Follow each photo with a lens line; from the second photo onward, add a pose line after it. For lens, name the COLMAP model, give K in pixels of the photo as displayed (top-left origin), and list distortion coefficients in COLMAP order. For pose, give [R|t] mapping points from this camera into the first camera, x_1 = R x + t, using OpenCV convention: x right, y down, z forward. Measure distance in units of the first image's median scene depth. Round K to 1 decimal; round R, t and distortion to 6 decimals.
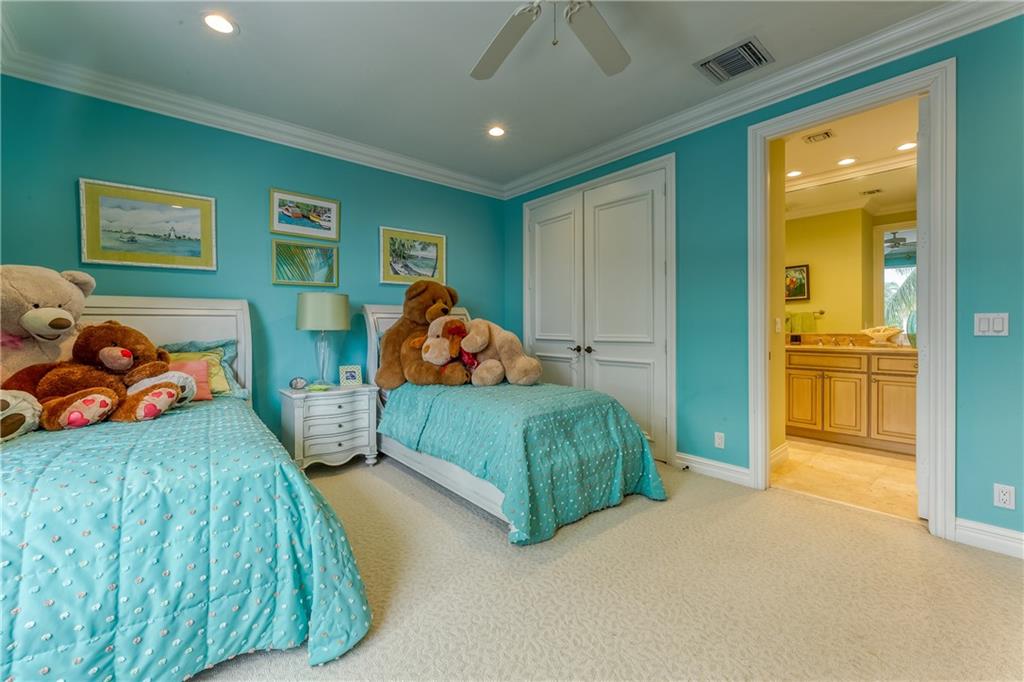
lens RADIAL K [[416.7, 0, 514.5], [0, 416.7, 326.0], [0, 0, 1]] dist [-0.001722, 0.001343]
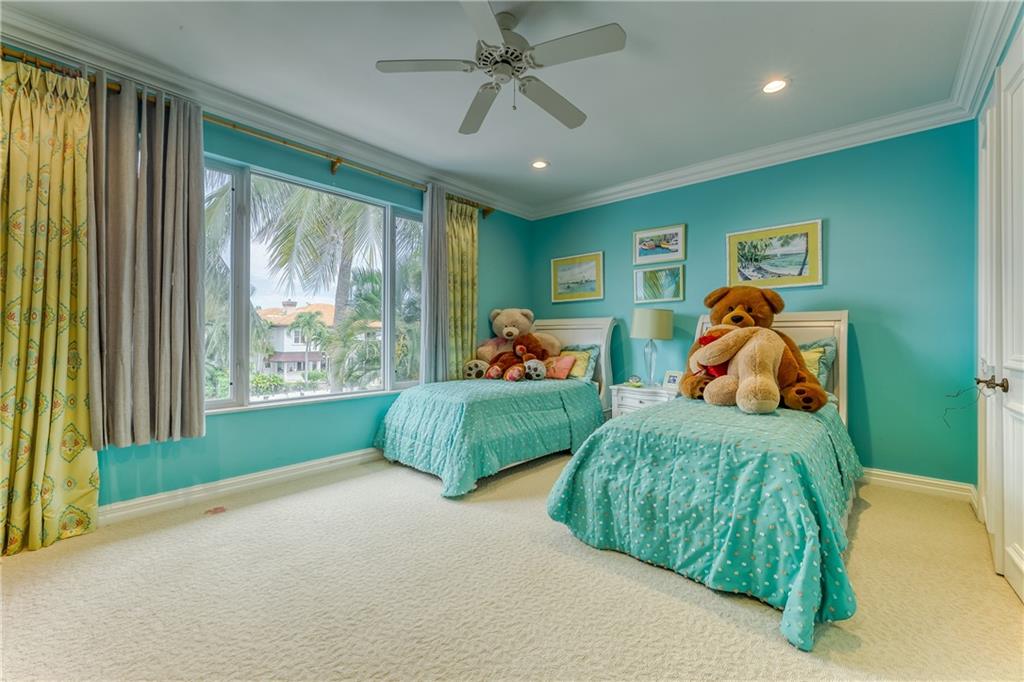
lens RADIAL K [[416.7, 0, 517.1], [0, 416.7, 335.4], [0, 0, 1]] dist [-0.001722, 0.001343]
pose [[0.149644, 0.004473, -0.988730, 0.761492], [0.001852, 0.999987, 0.004804, -0.007213], [0.988738, -0.002550, 0.149634, 0.476234]]
